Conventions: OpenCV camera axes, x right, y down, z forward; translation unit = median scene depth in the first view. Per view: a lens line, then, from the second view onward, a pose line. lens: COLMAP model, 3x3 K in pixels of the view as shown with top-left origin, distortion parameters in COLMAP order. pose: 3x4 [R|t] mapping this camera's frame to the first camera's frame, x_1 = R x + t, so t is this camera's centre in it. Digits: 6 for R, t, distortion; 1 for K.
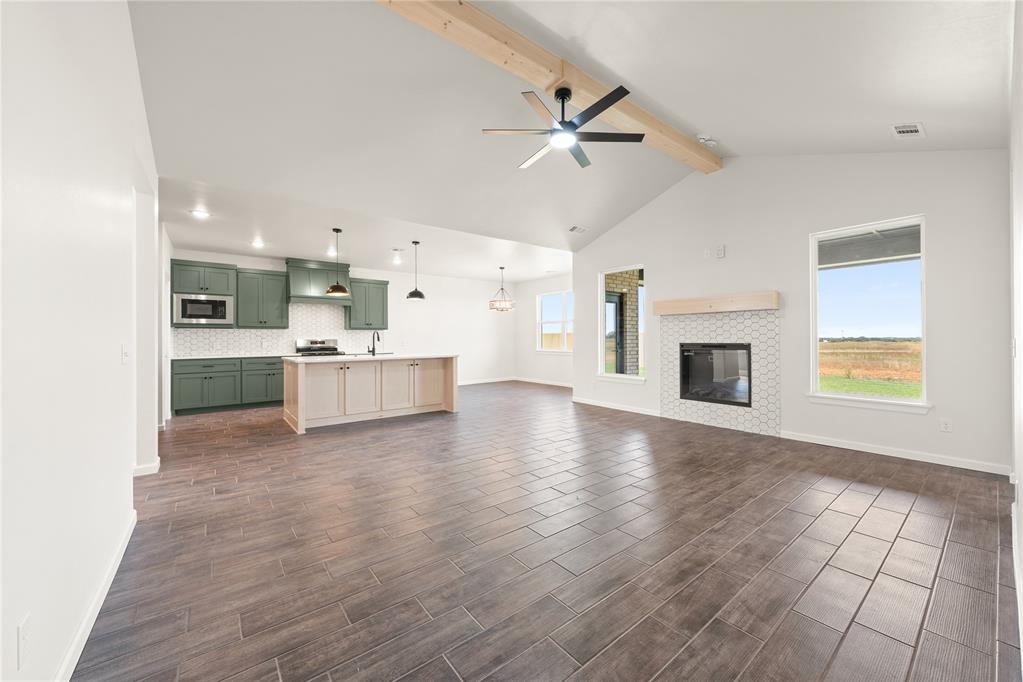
lens RADIAL K [[385.5, 0, 511.5], [0, 385.5, 341.0], [0, 0, 1]] dist [-0.000394, -0.000019]
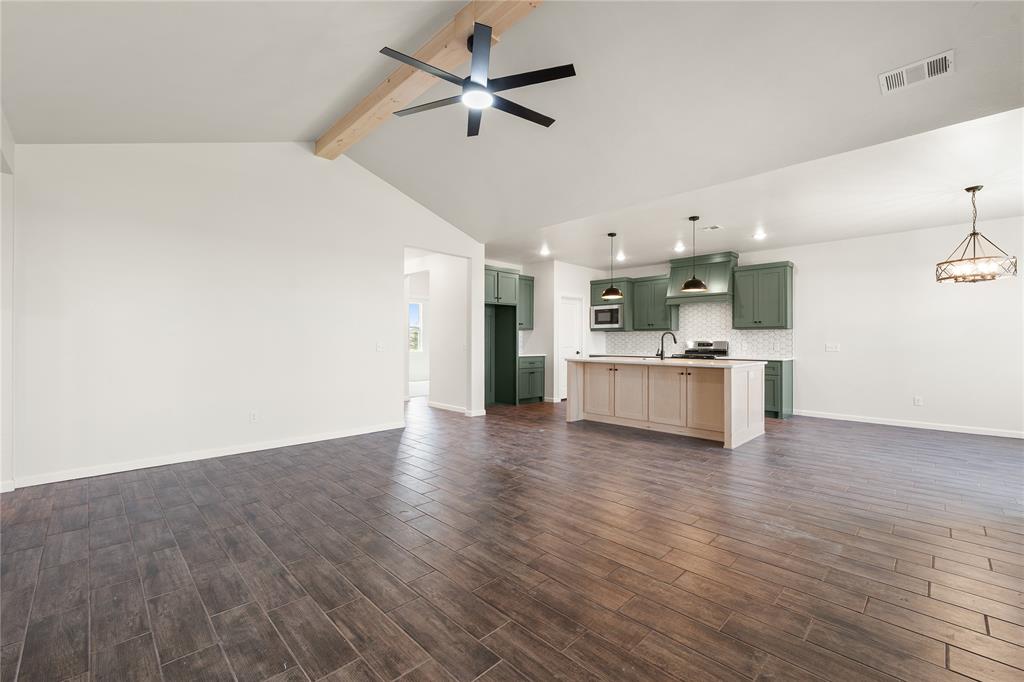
lens RADIAL K [[434.1, 0, 512.0], [0, 434.1, 341.0], [0, 0, 1]] dist [-0.000661, -0.000141]
pose [[0.109255, 0.005528, -0.993998, 0.585161], [-0.008442, 0.999954, 0.004633, -0.006460], [0.993978, 0.007885, 0.109297, 0.538190]]
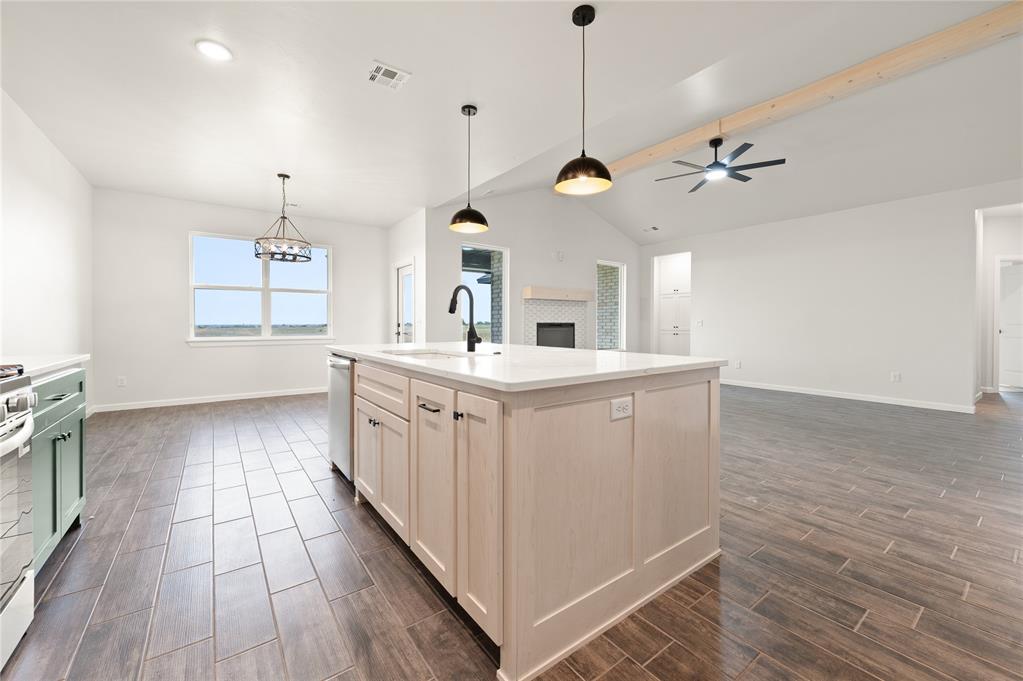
lens RADIAL K [[405.6, 0, 511.2], [0, 405.6, 324.7], [0, 0, 1]] dist [0.000511, 0.000204]
pose [[0.028810, 0.003155, 0.999580, -0.751519], [0.005389, 0.999980, -0.003312, 0.013582], [-0.999570, 0.005482, 0.028792, 0.934631]]
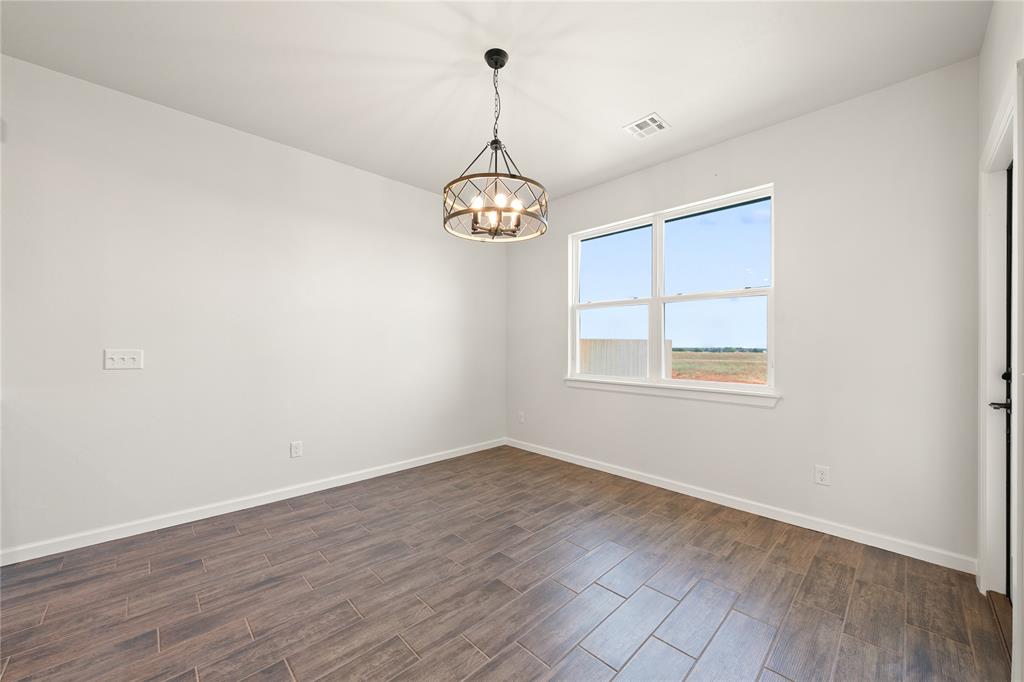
lens RADIAL K [[385.8, 0, 512.0], [0, 385.8, 341.0], [0, 0, 1]] dist [-0.000394, -0.000019]
pose [[0.994872, 0.013200, 0.100278, -0.055611], [-0.011541, 0.999787, -0.017106, -0.006835], [-0.100482, 0.015861, 0.994812, 1.024007]]
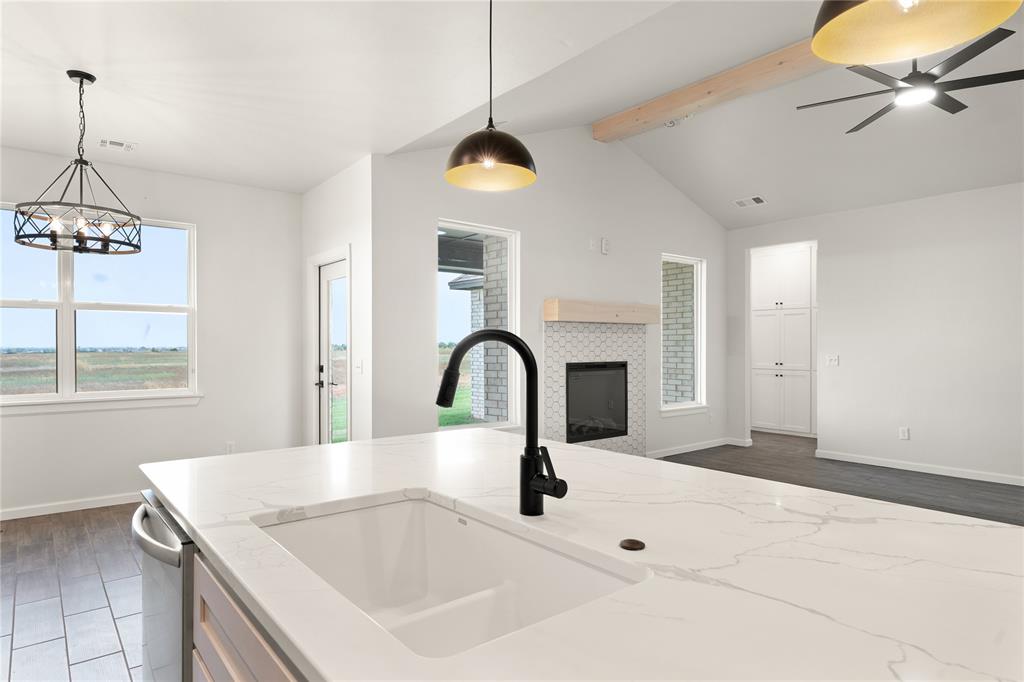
lens RADIAL K [[593.6, 0, 510.0], [0, 593.6, 345.1], [0, 0, 1]] dist [0.003503, -0.000597]
pose [[-0.012144, 0.007799, 0.999896, -0.559556], [0.007287, 0.999944, -0.007711, -0.017241], [-0.999900, 0.007192, -0.012200, 0.996359]]
